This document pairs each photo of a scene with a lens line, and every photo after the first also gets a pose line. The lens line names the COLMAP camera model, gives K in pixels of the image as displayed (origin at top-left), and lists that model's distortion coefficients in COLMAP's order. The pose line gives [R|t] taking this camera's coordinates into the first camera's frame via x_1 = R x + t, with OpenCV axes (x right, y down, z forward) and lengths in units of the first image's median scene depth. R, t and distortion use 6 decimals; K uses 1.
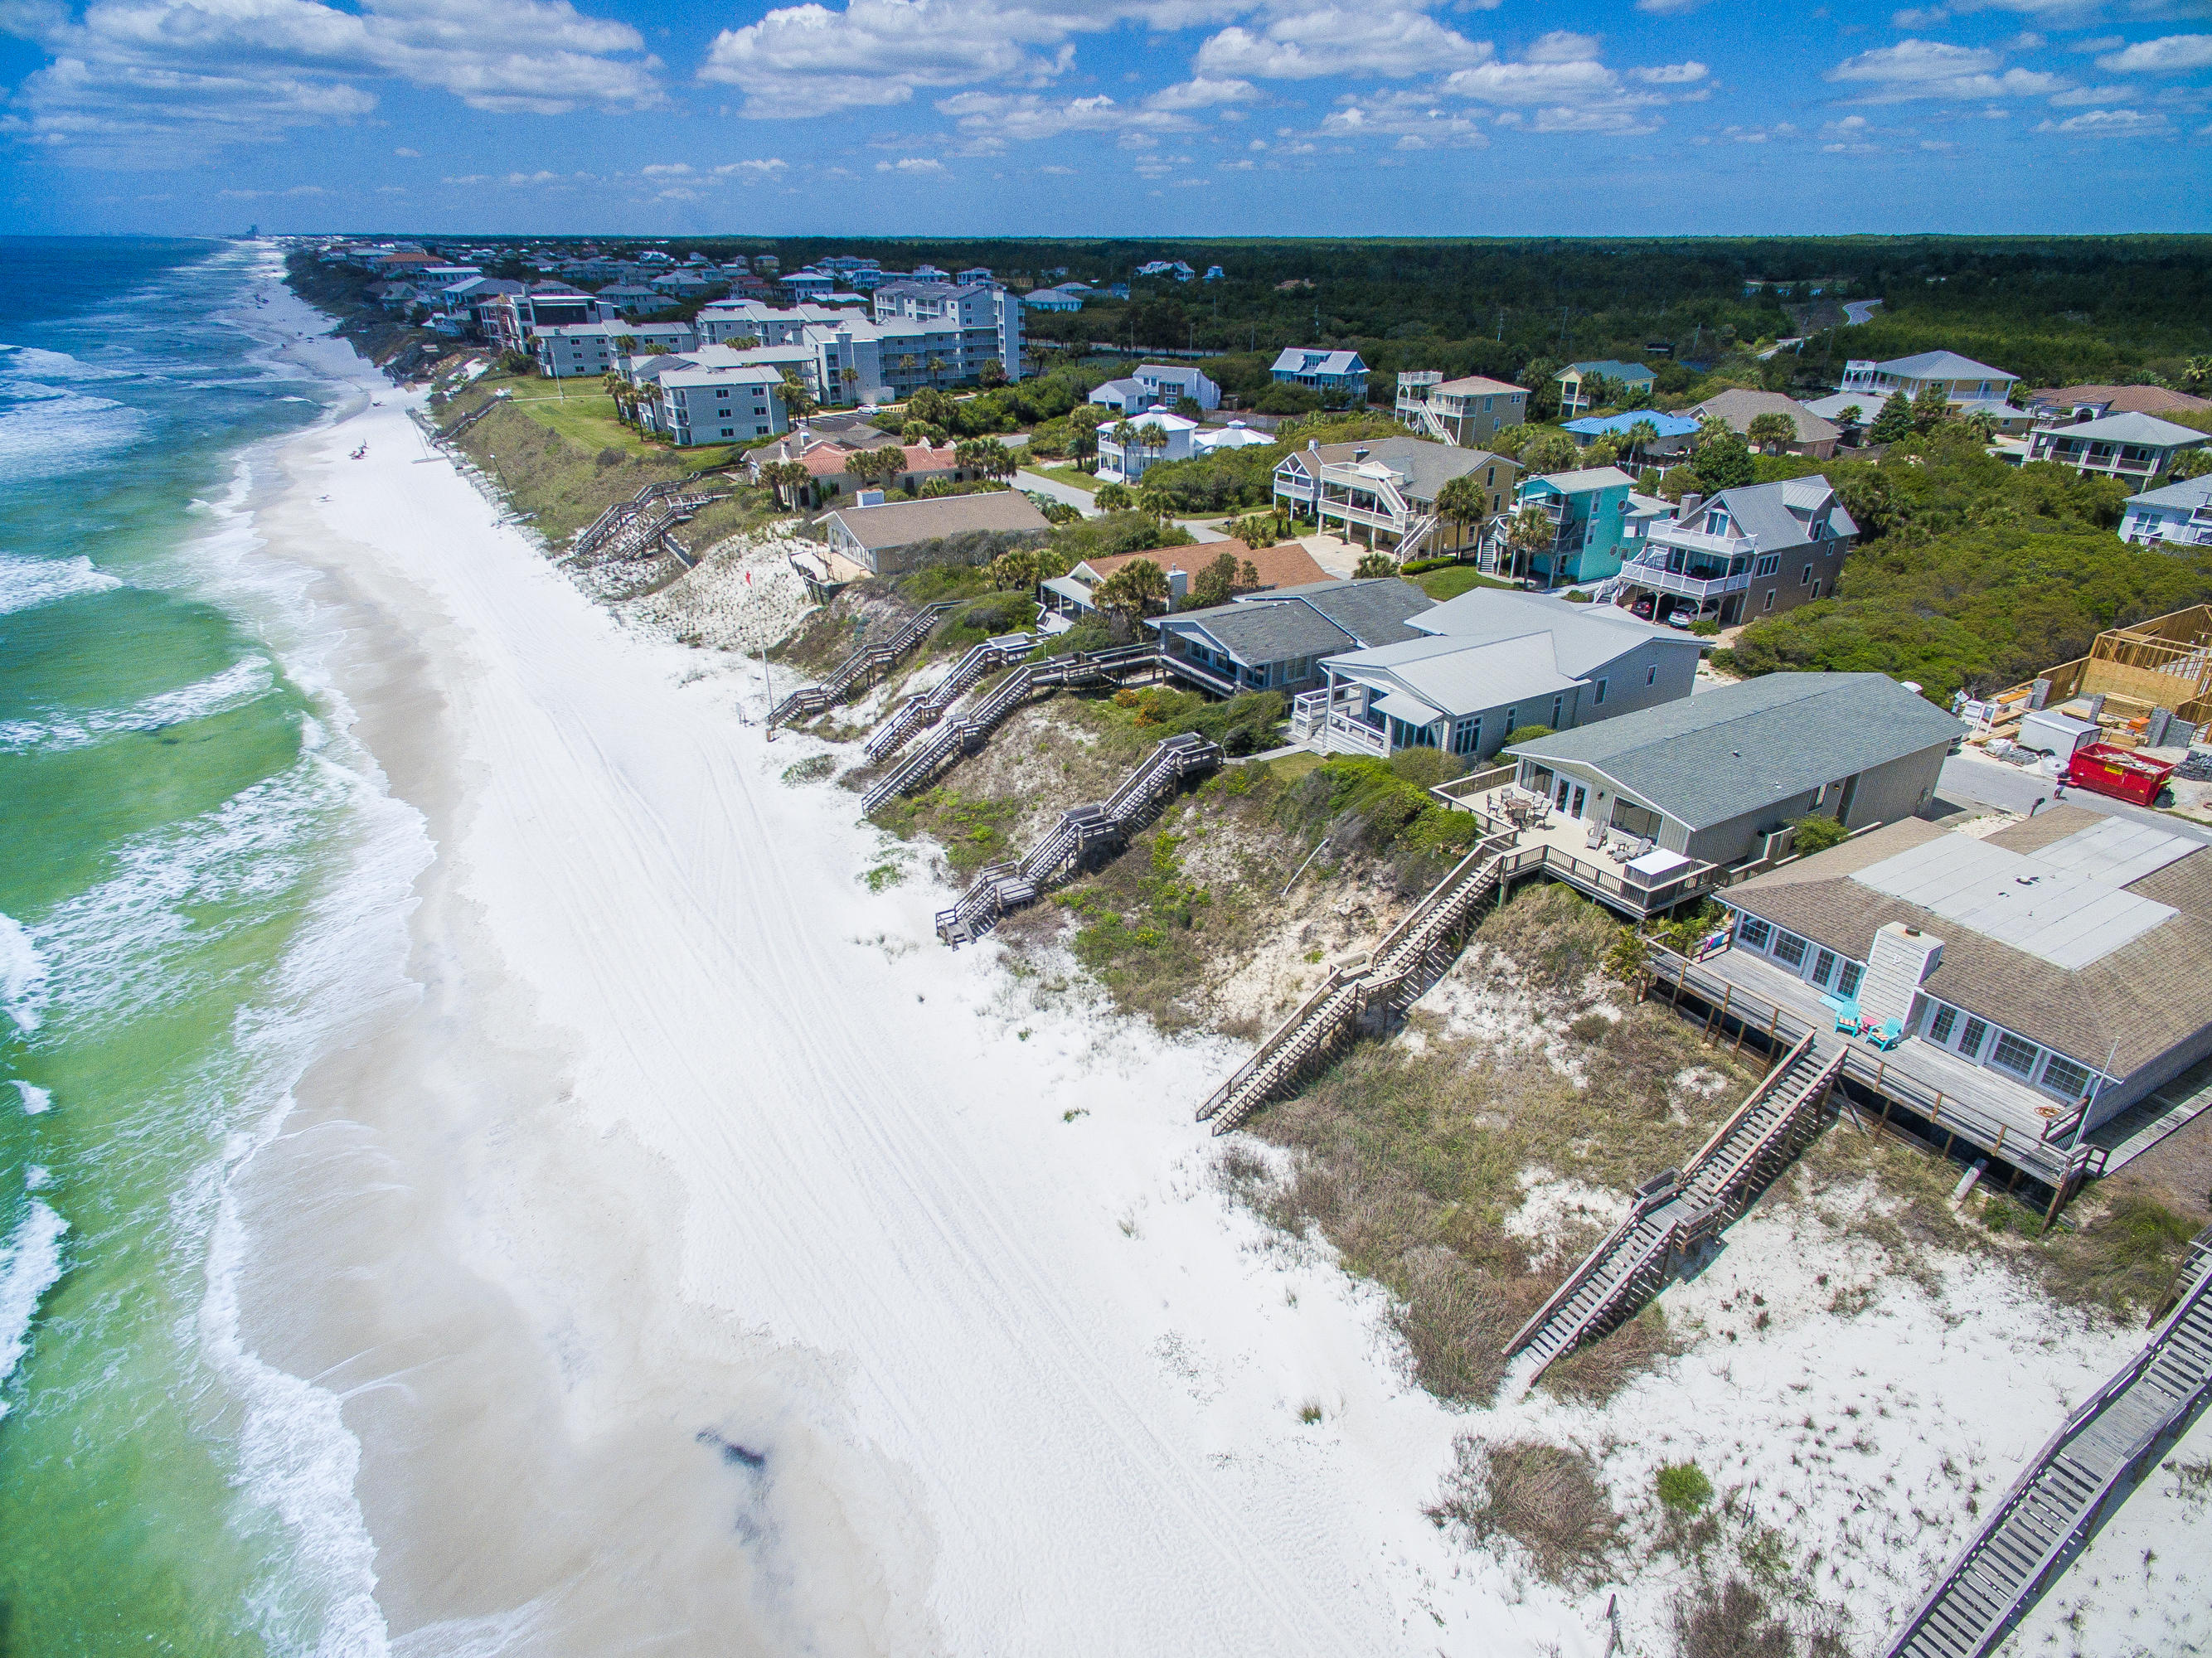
lens RADIAL K [[1229.0, 0, 1106.0], [0, 1229.0, 829.0], [0, 0, 1]] dist [0.005440, 0.001499]
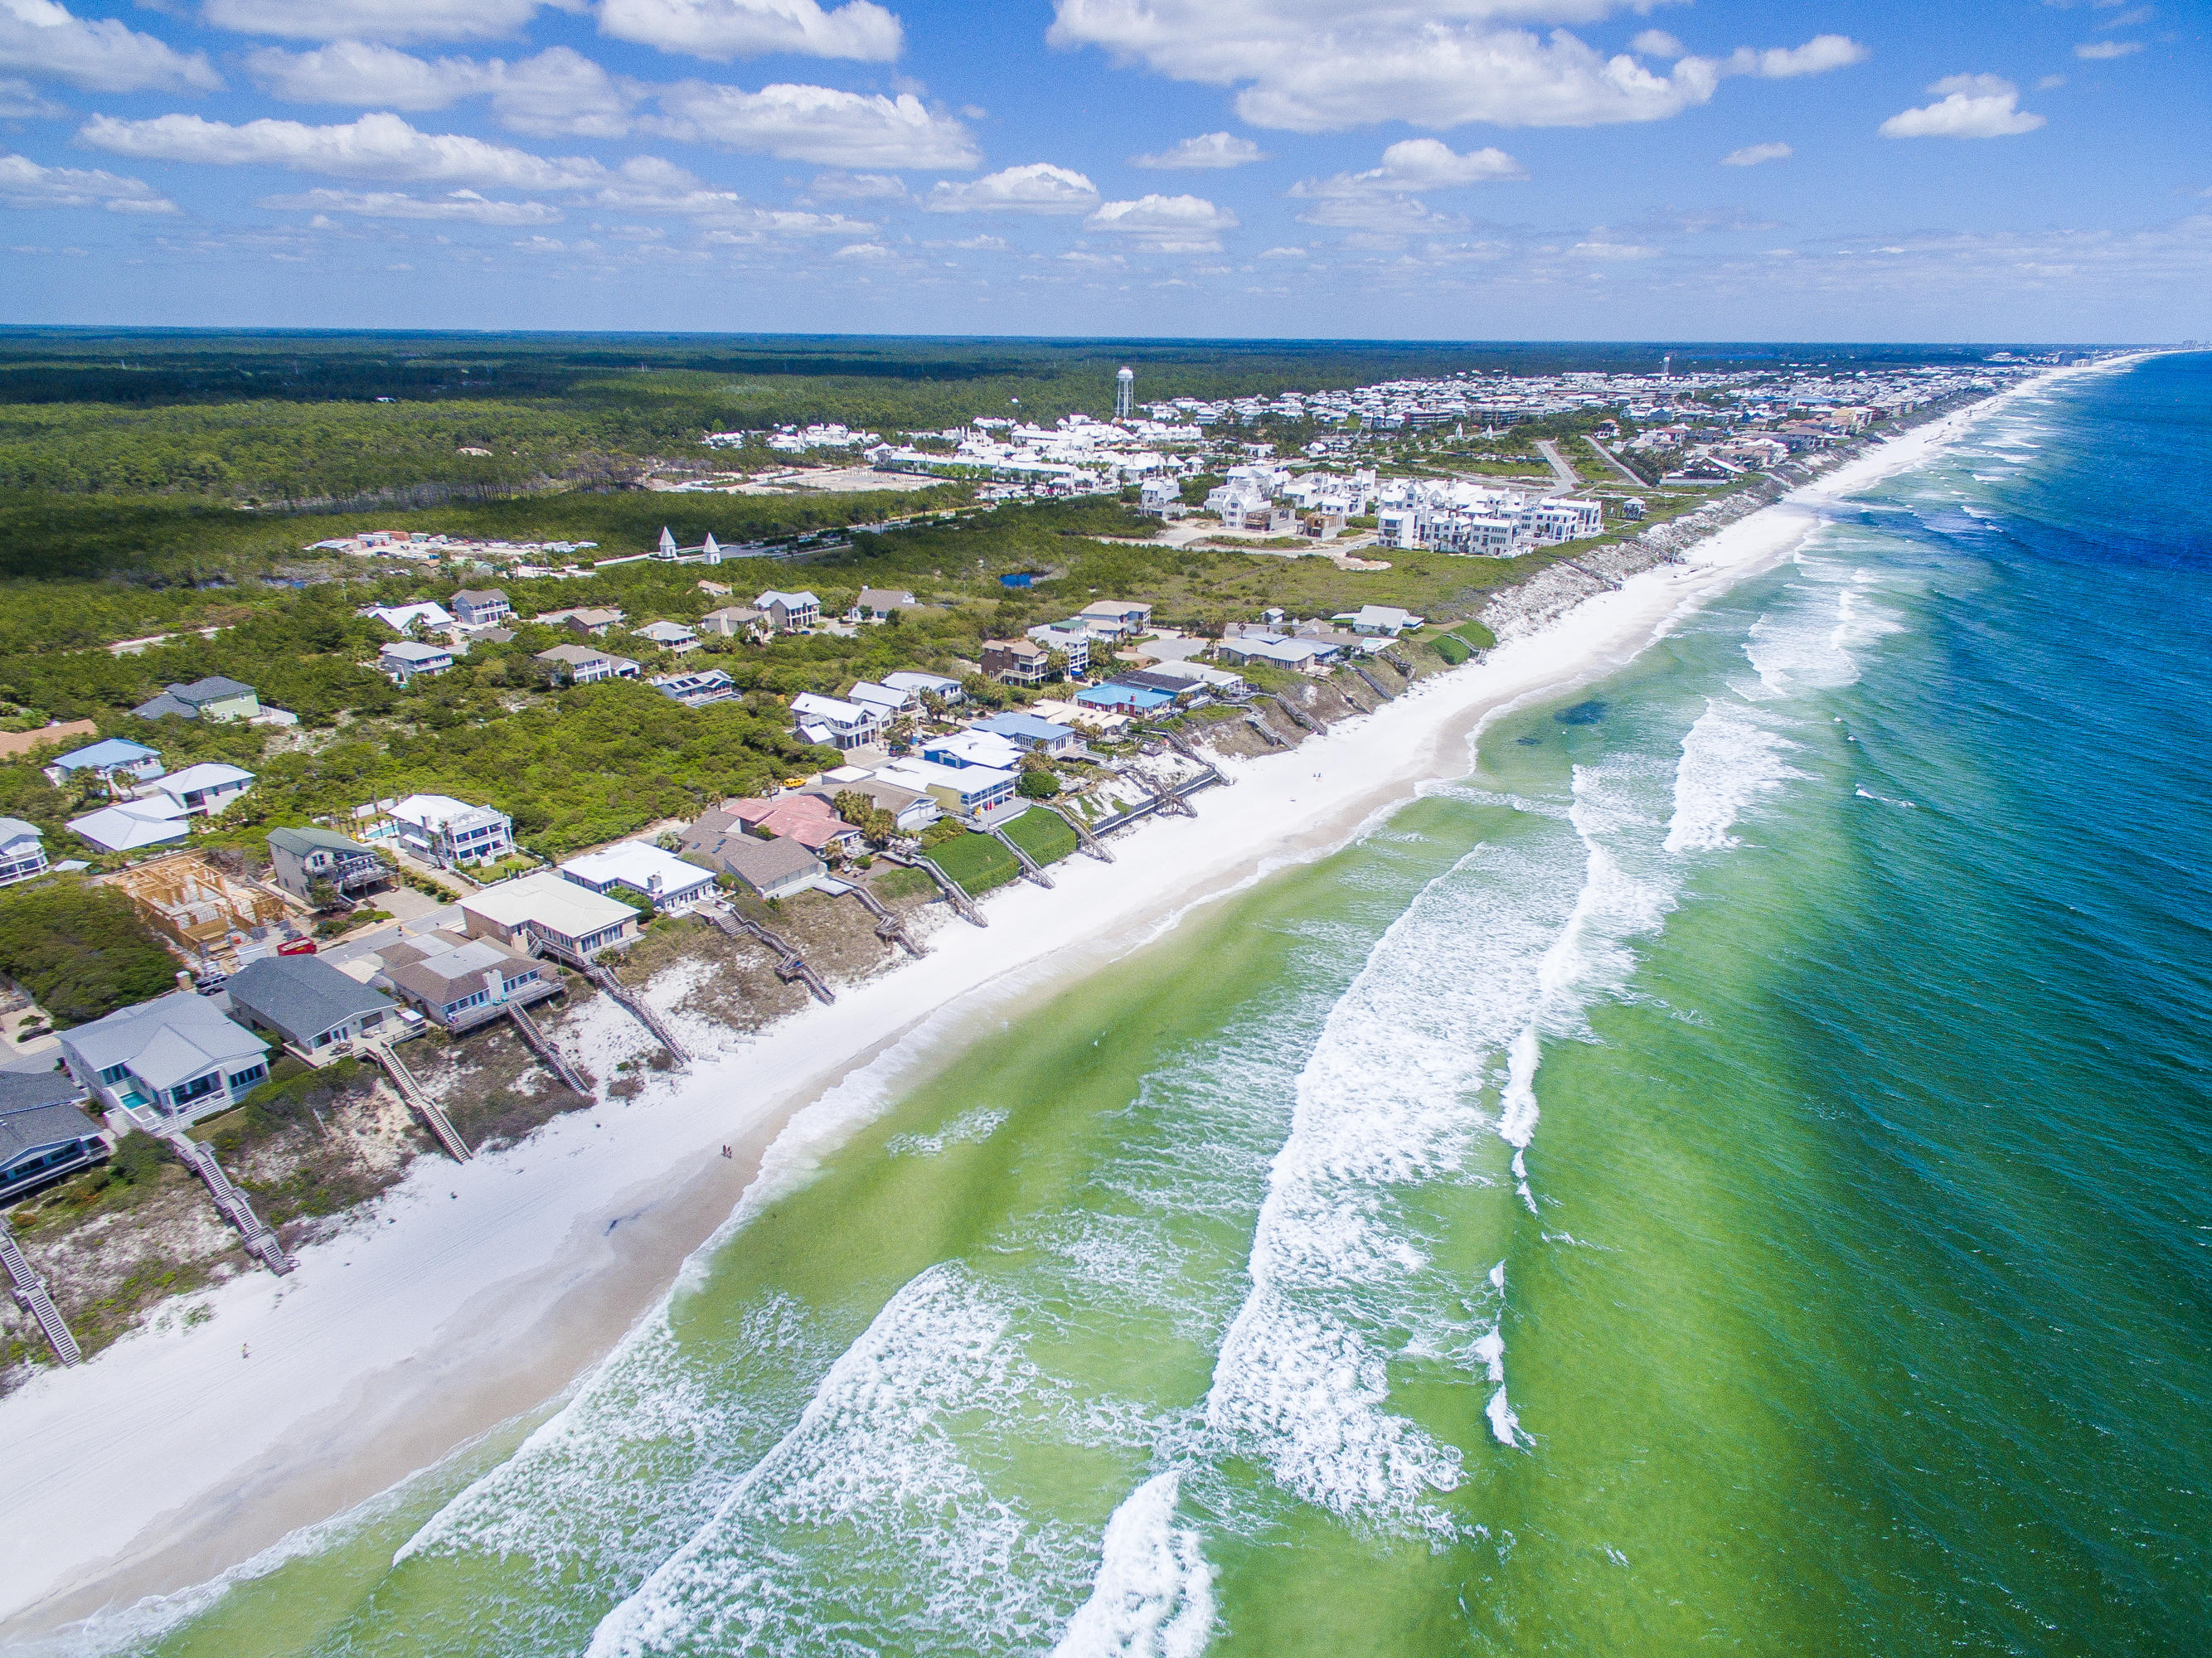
lens RADIAL K [[1271.4, 0, 1106.0], [0, 1271.4, 829.0], [0, 0, 1]] dist [0.005483, 0.001553]
pose [[-0.400706, -0.326979, 0.855873, -1.942796], [0.385878, 0.787027, 0.481339, -0.837224], [-0.830983, 0.523138, -0.189192, -0.005359]]
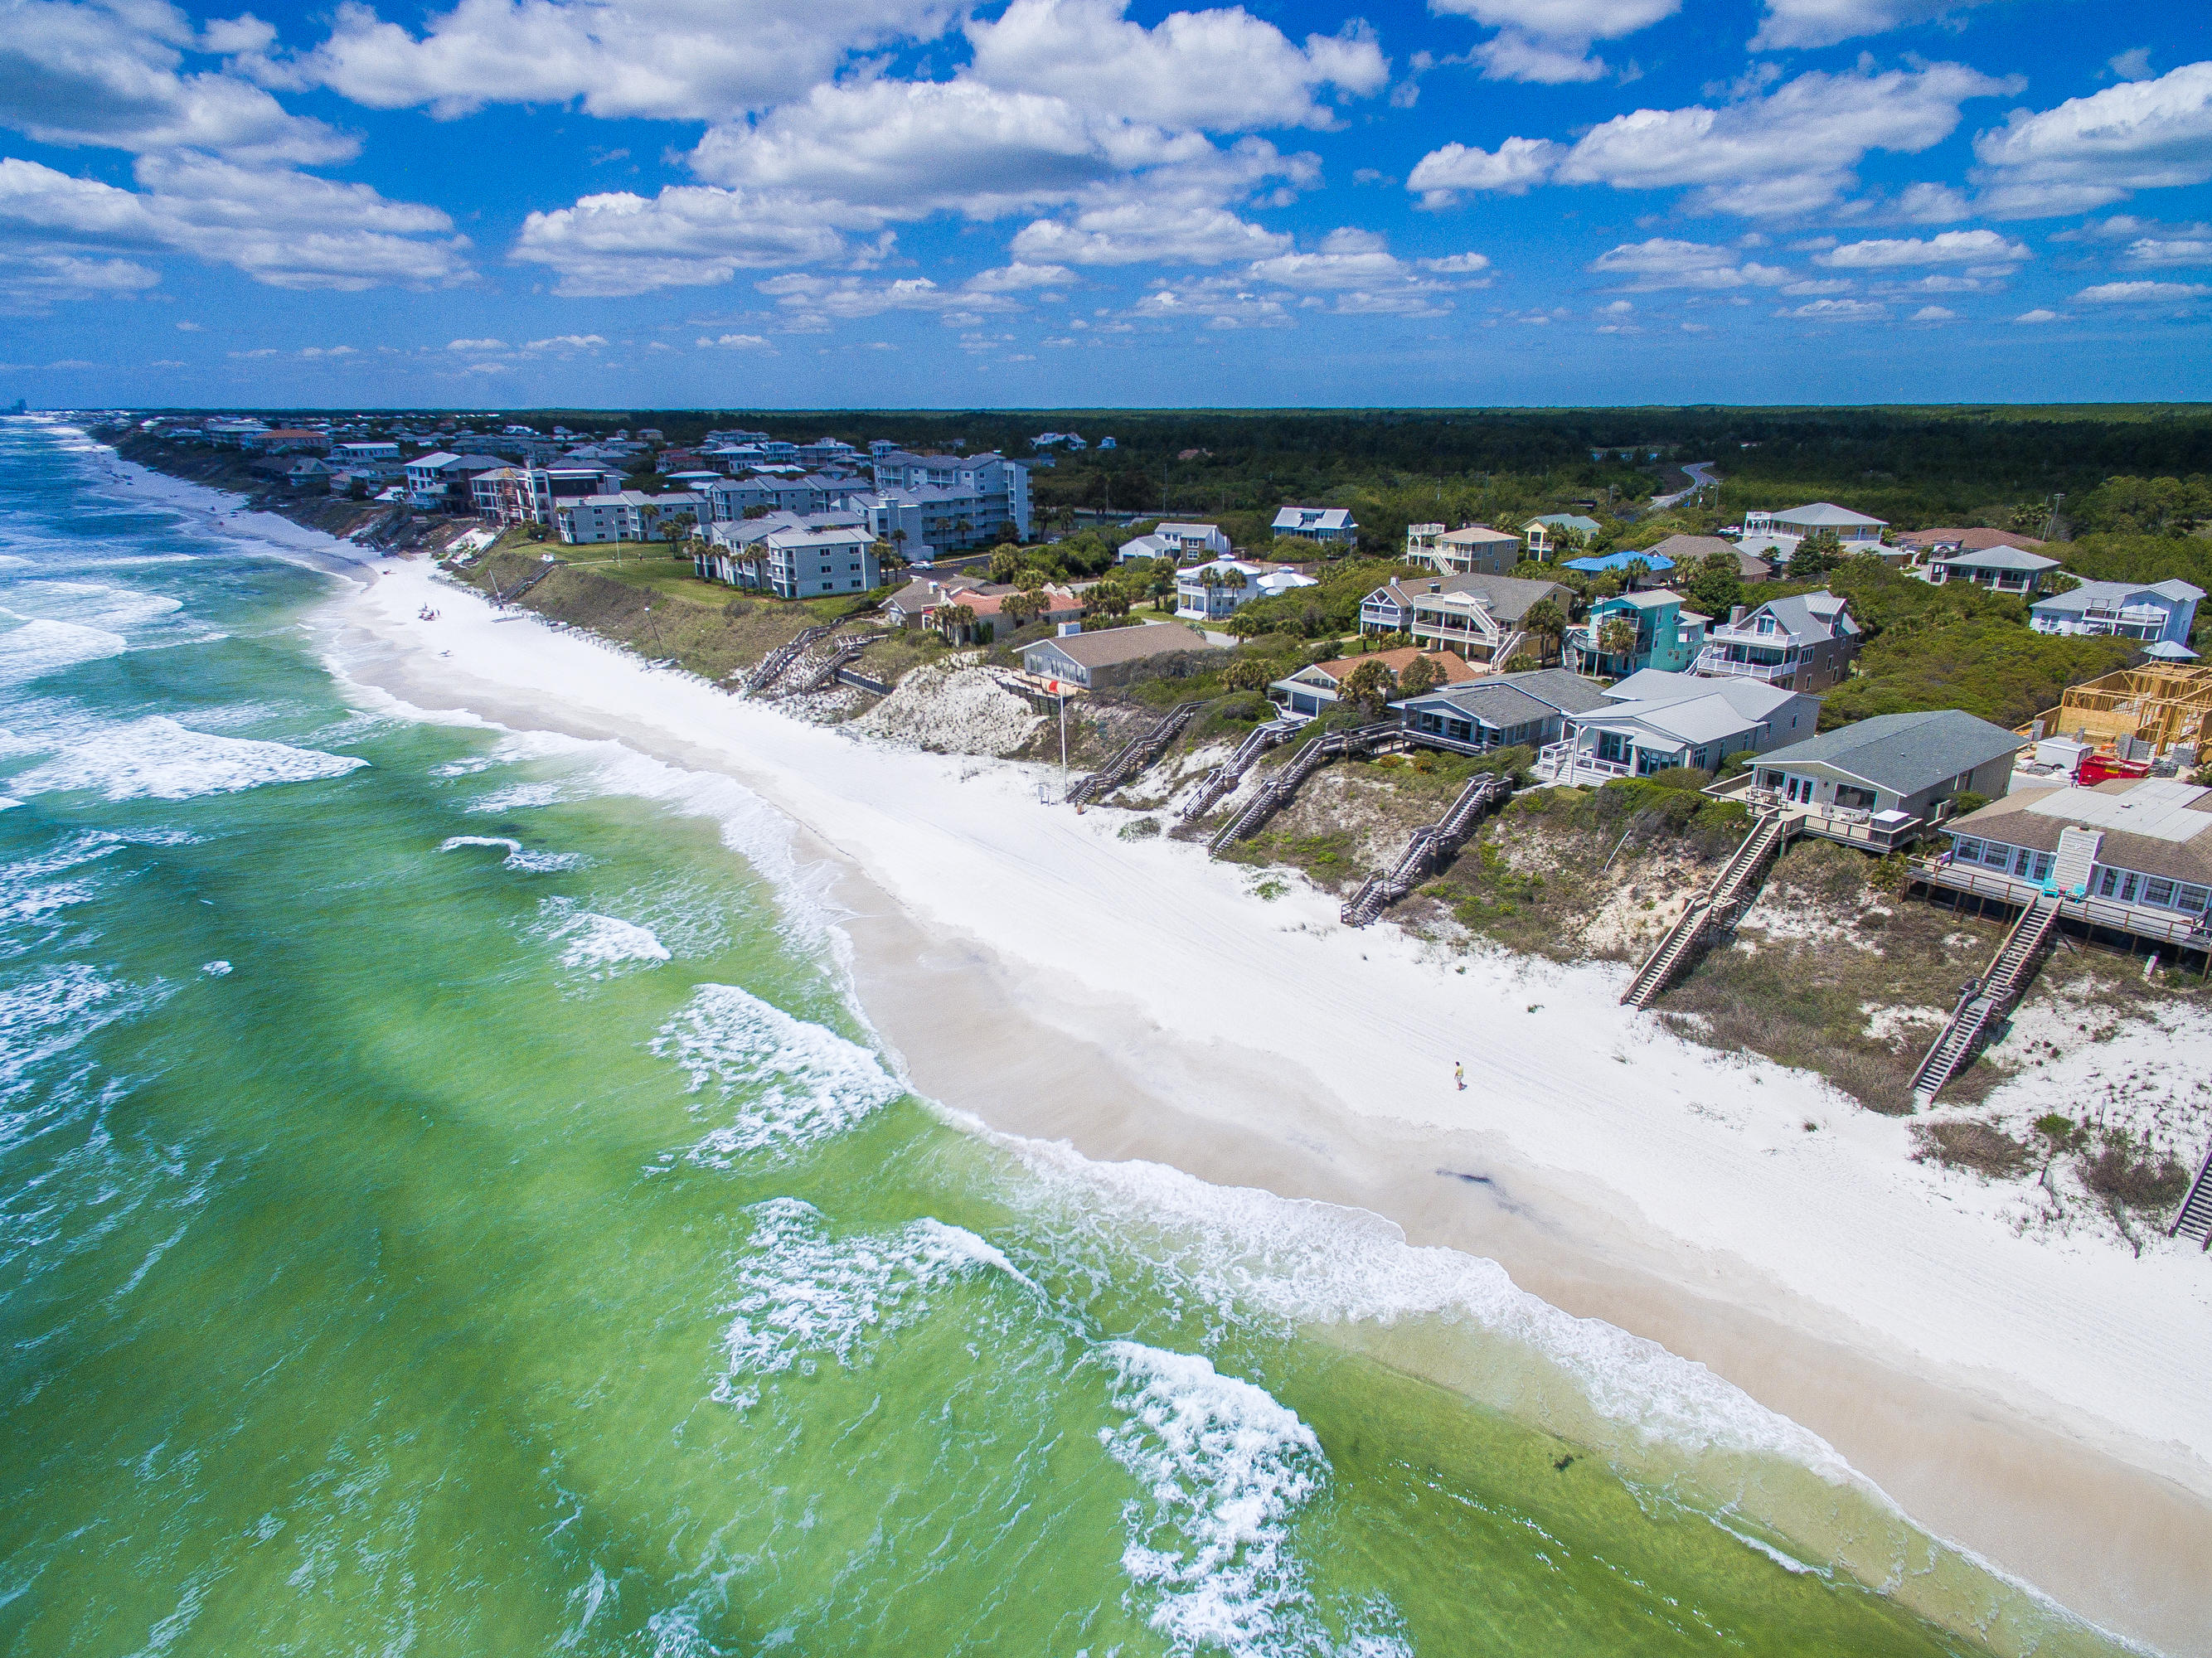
lens RADIAL K [[1271.4, 0, 1106.0], [0, 1271.4, 829.0], [0, 0, 1]] dist [0.005483, 0.001553]
pose [[0.992420, -0.041848, 0.115549, -0.526170], [0.056427, 0.990432, -0.125937, 0.140195], [-0.109173, 0.131502, 0.985286, -0.338377]]
